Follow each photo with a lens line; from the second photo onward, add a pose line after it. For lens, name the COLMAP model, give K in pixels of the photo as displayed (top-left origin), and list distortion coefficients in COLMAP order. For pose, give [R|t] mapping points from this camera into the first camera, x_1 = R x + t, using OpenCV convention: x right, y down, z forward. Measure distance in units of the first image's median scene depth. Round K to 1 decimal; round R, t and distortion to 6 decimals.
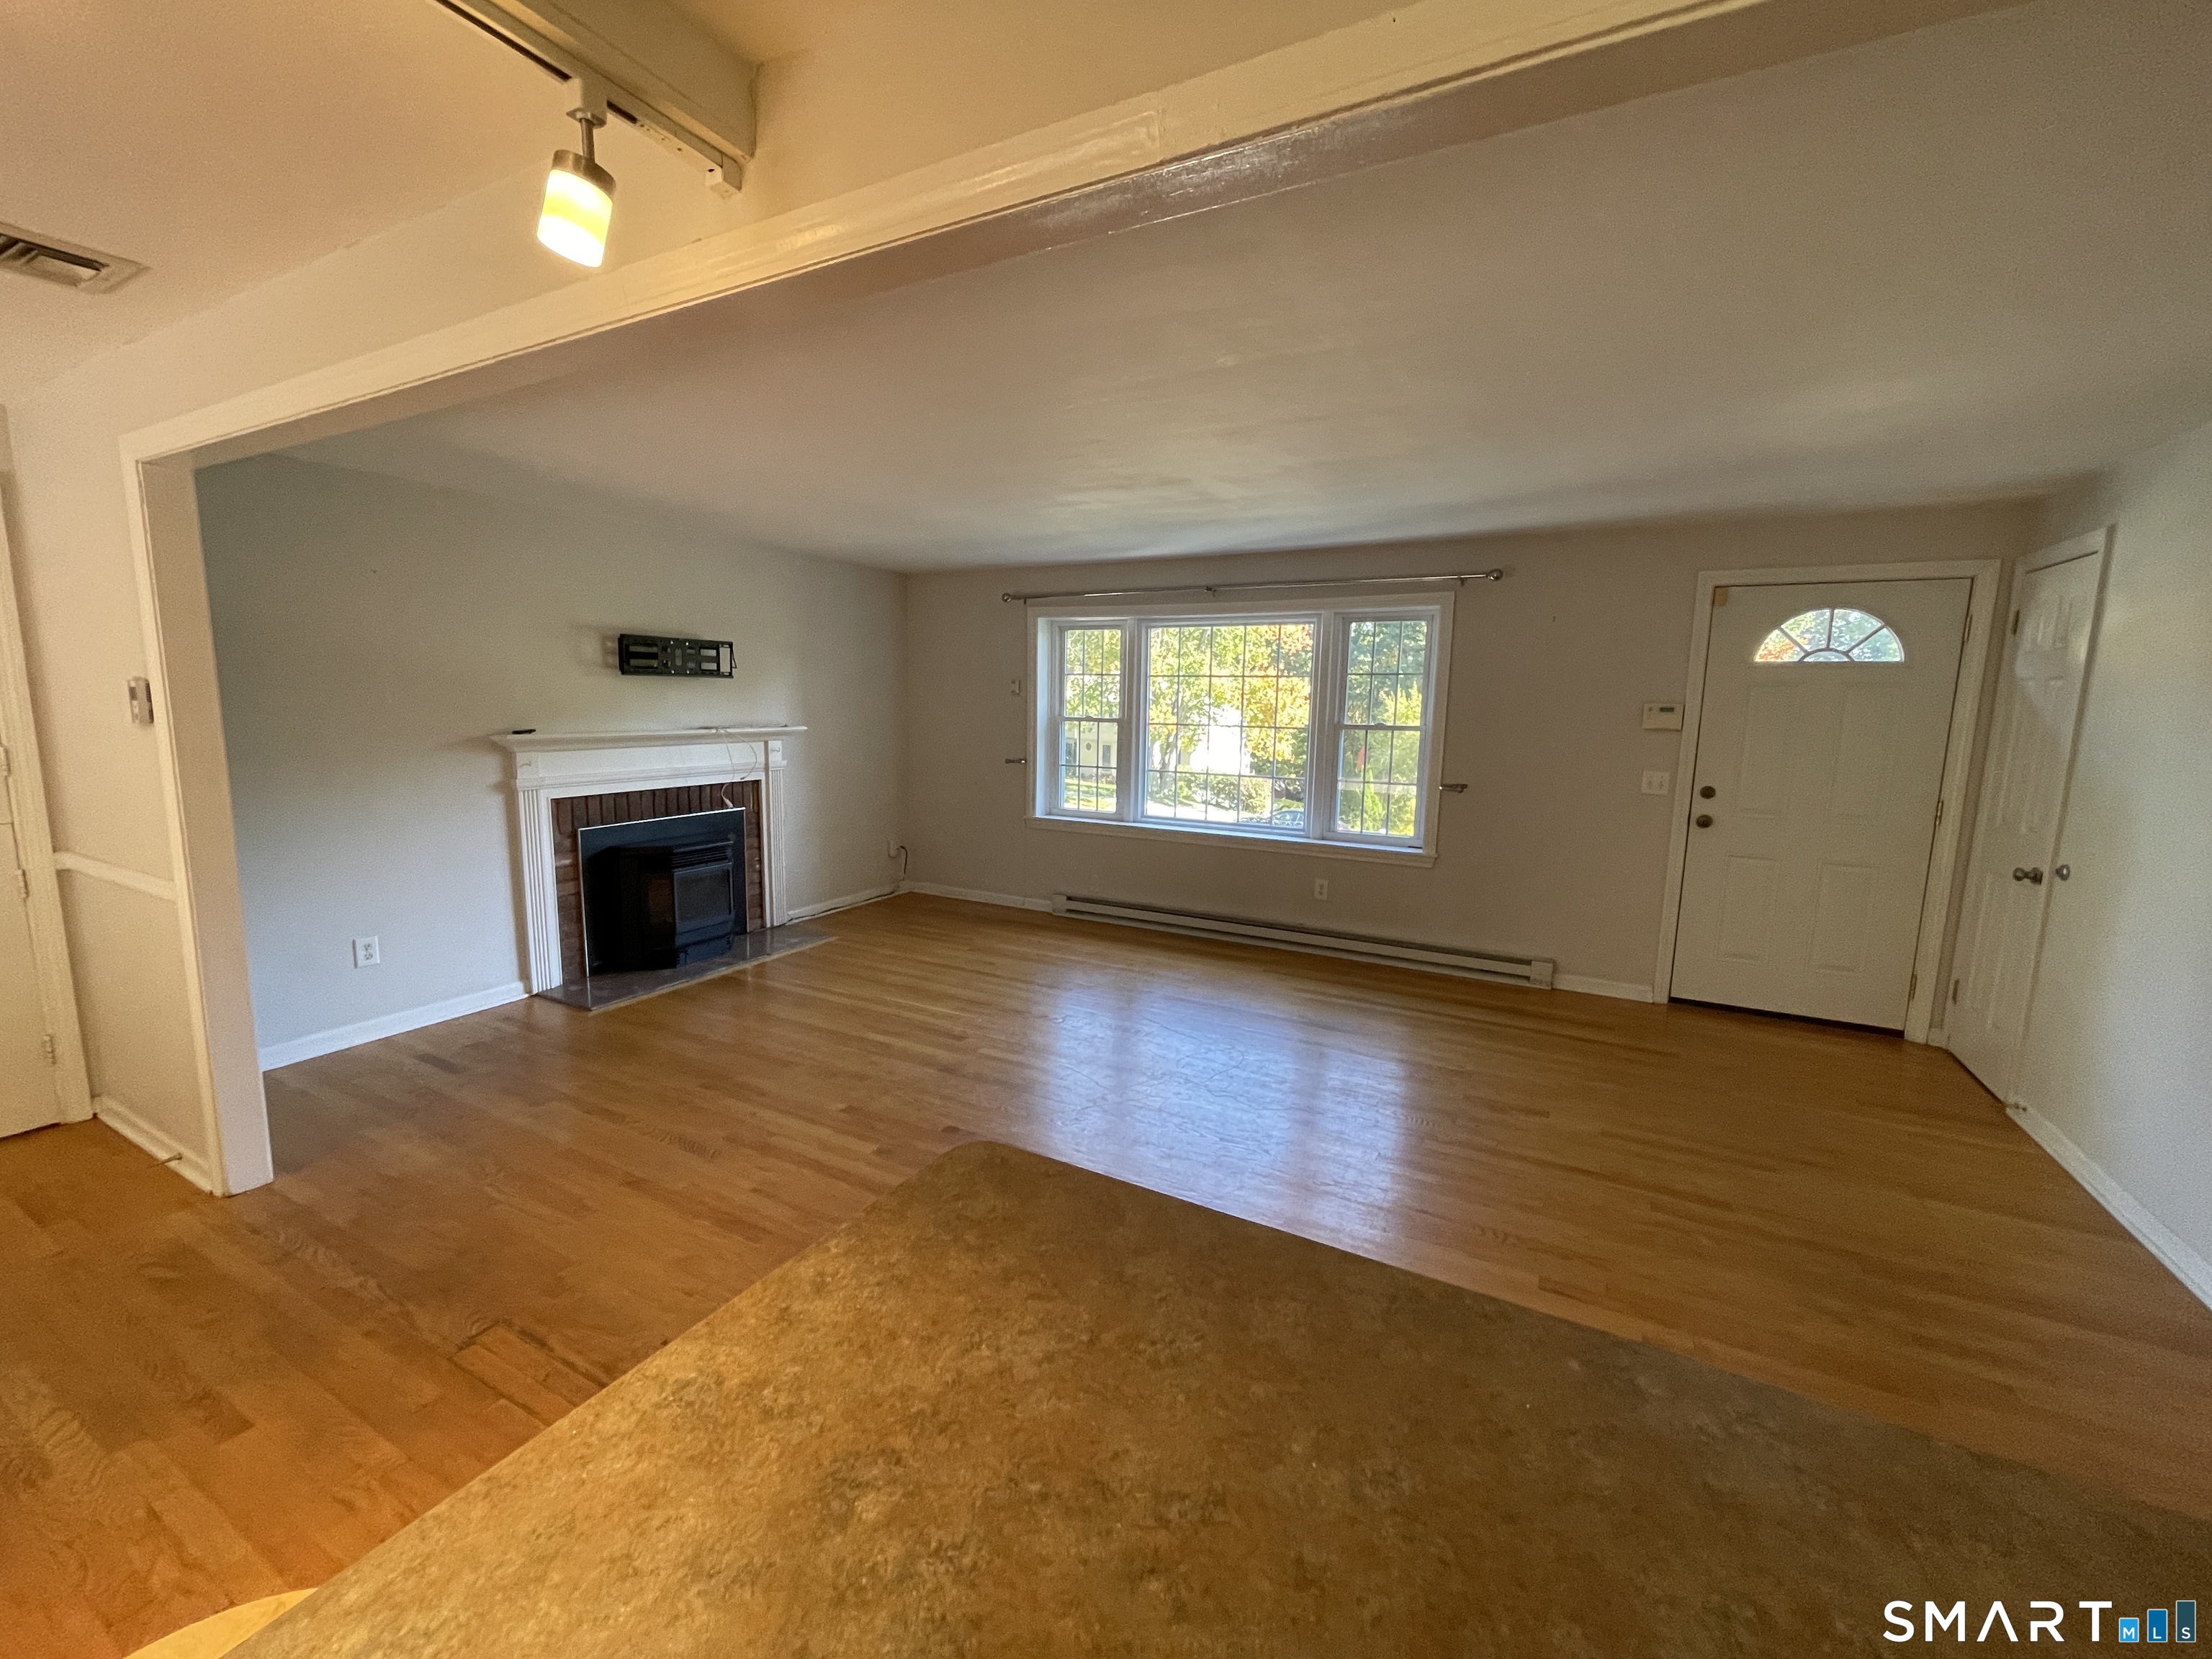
lens RADIAL K [[895.0, 0, 1093.4], [0, 895.0, 819.6], [0, 0, 1]] dist [-0.005348, 0.001485]
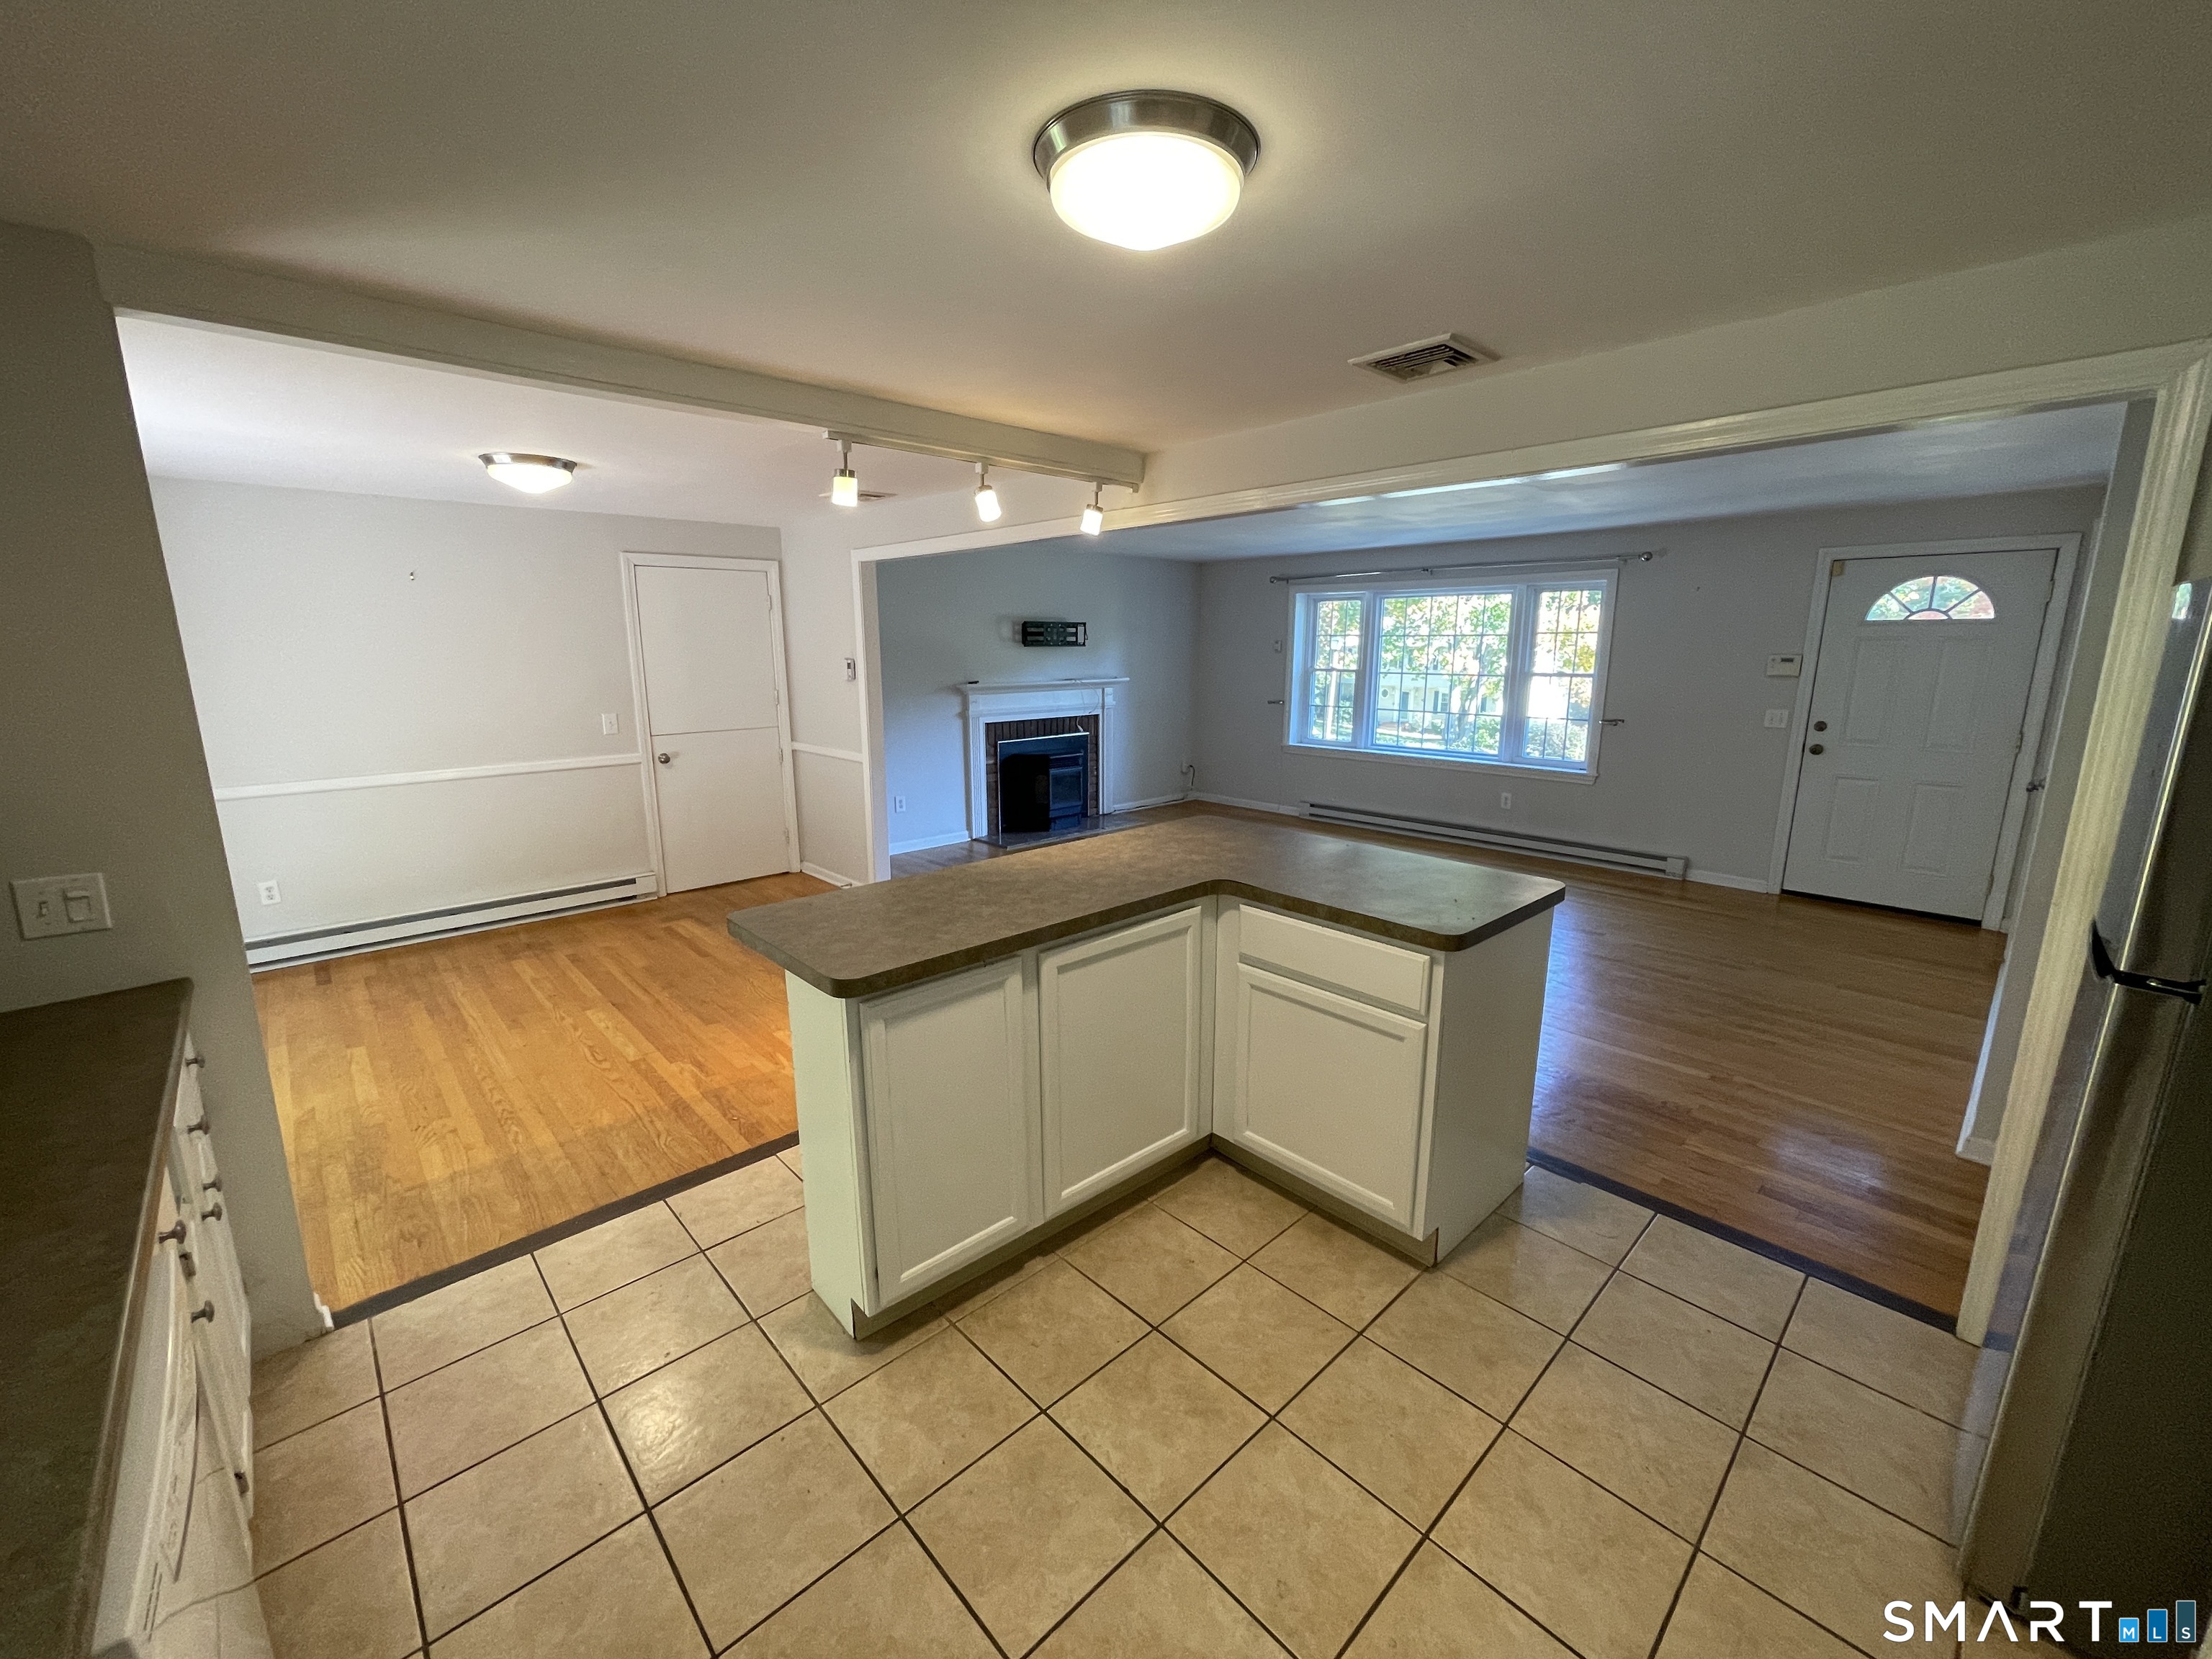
lens RADIAL K [[895.0, 0, 1094.0], [0, 895.0, 833.7], [0, 0, 1]] dist [-0.005348, 0.001485]
pose [[0.947698, 0.047375, -0.315633, 0.120091], [-0.024143, 0.996730, 0.077112, 0.047248], [0.318254, -0.065459, 0.945743, -0.511145]]
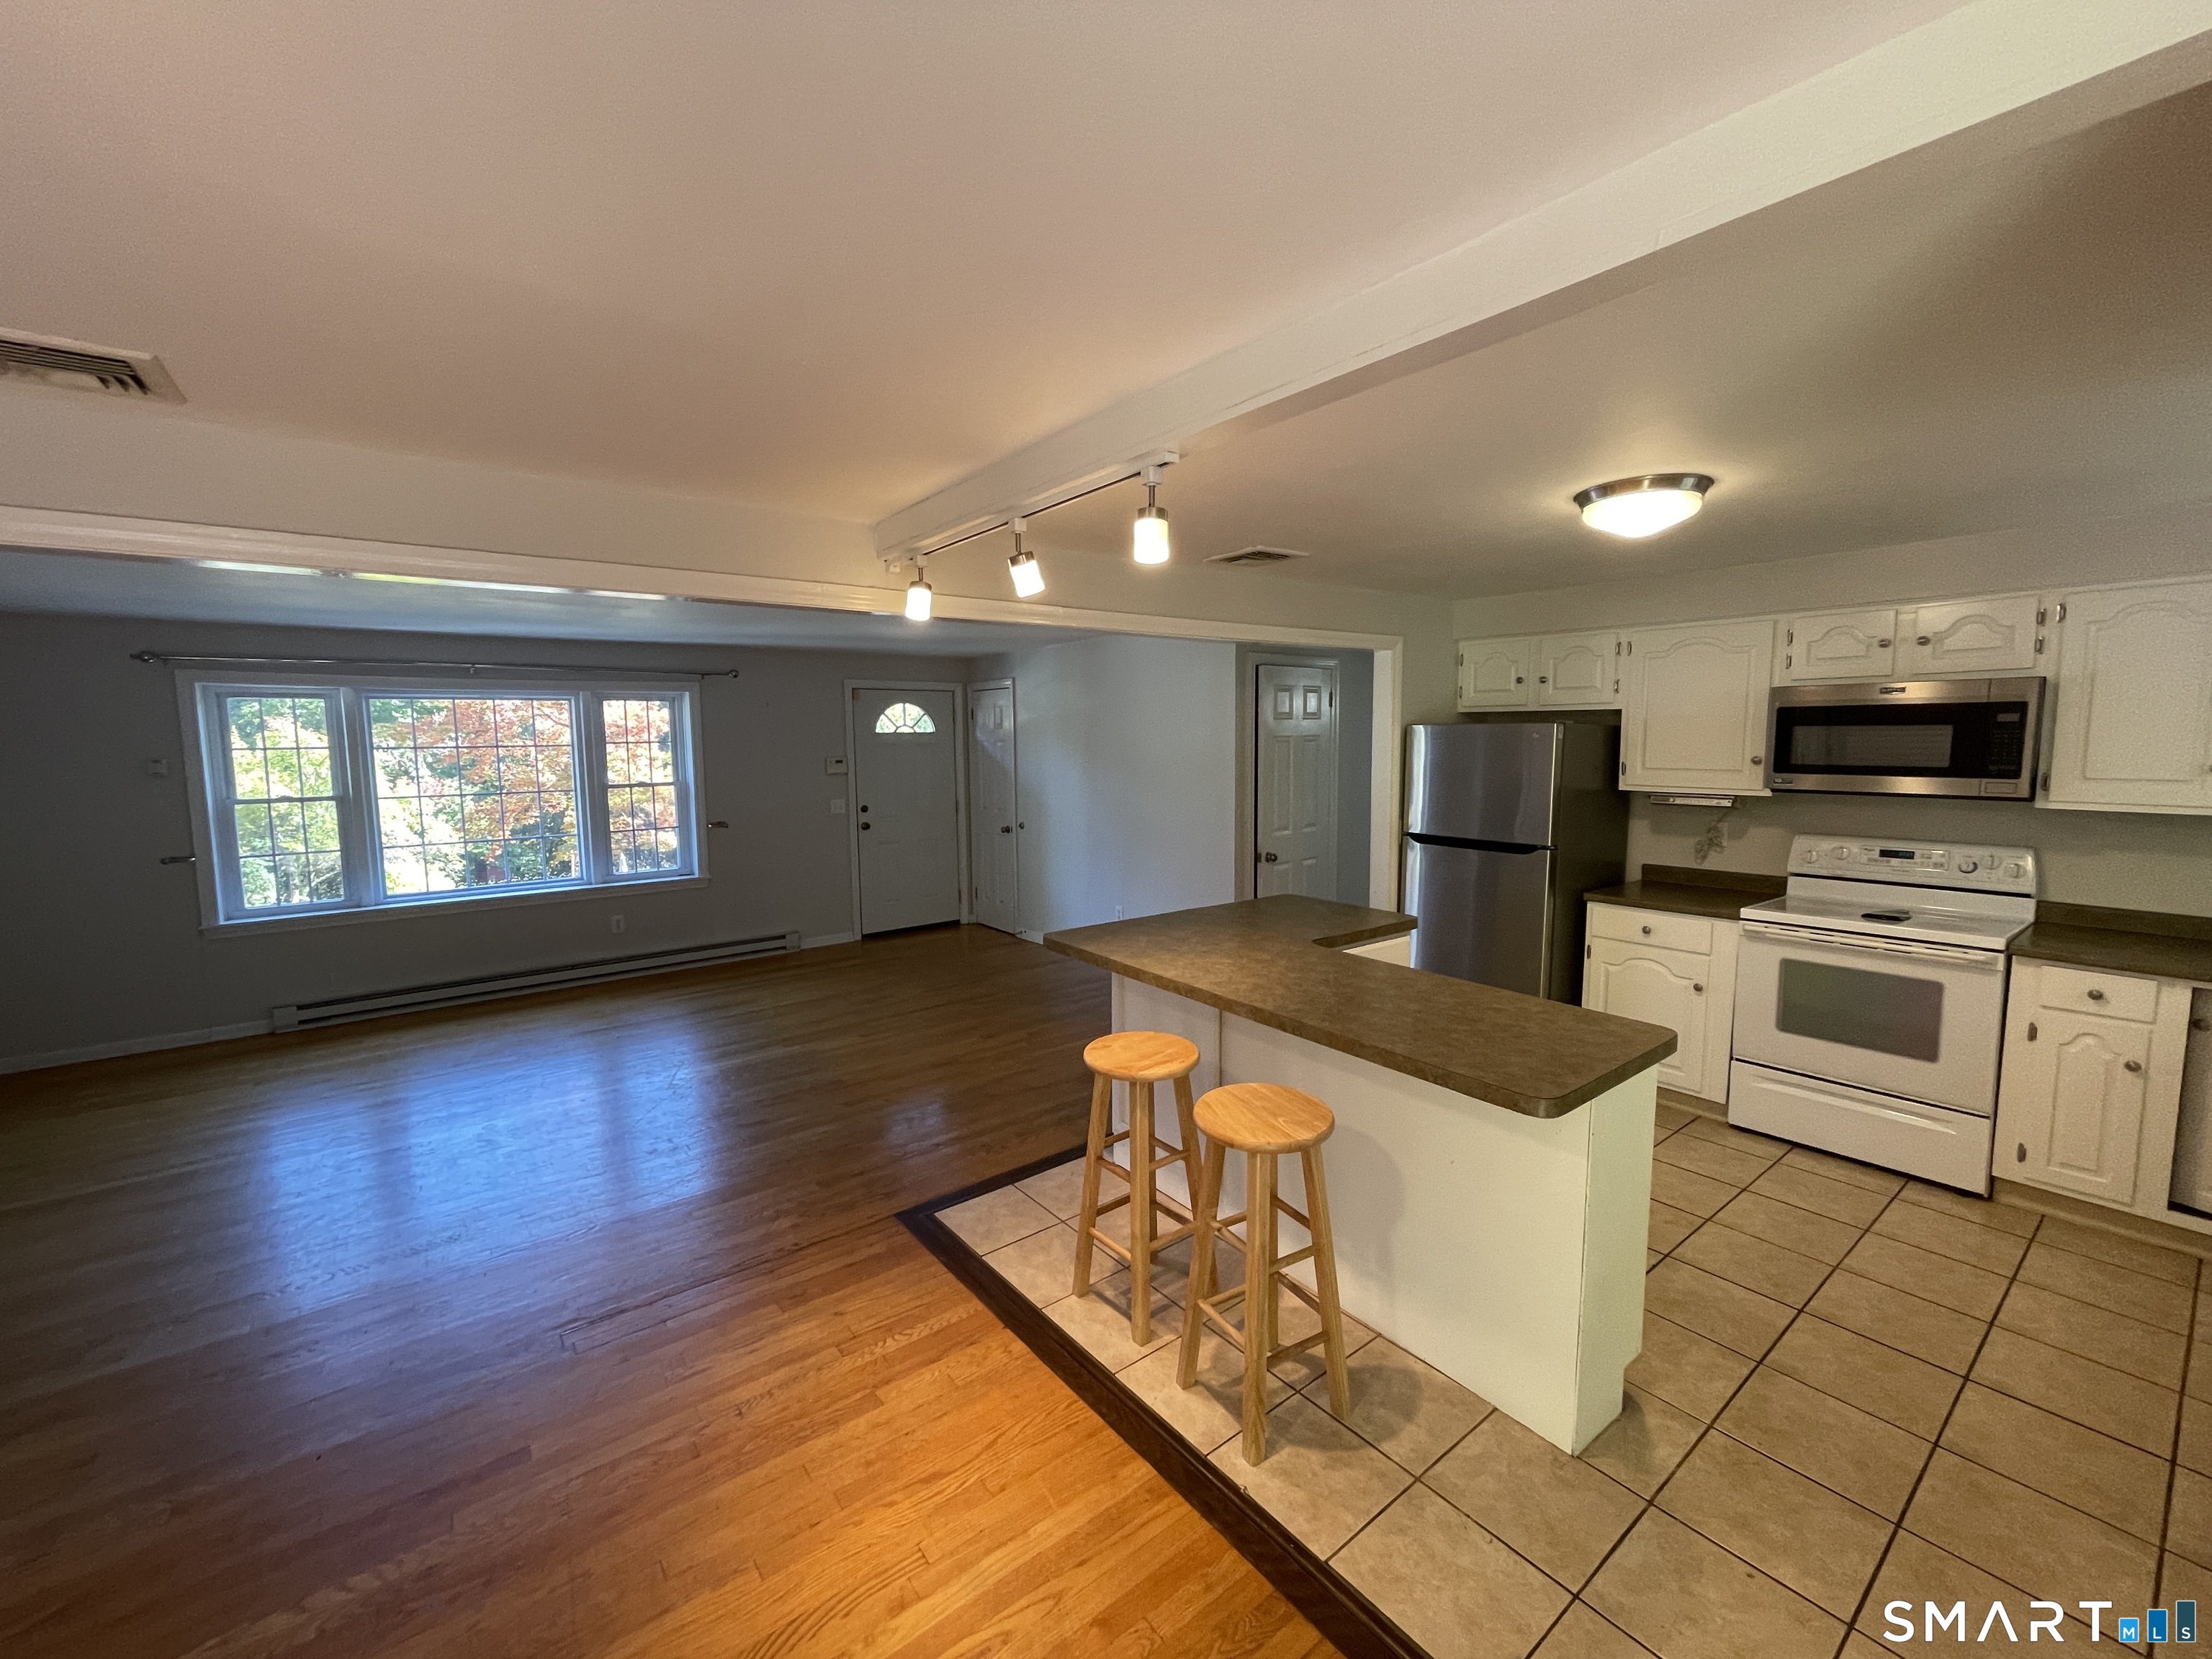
lens RADIAL K [[895.0, 0, 1099.1], [0, 895.0, 828.6], [0, 0, 1]] dist [-0.005348, 0.001485]
pose [[0.402206, -0.116150, 0.908152, -0.659976], [0.144351, 0.987559, 0.062375, -0.034878], [-0.904098, 0.106006, 0.413968, -0.098287]]
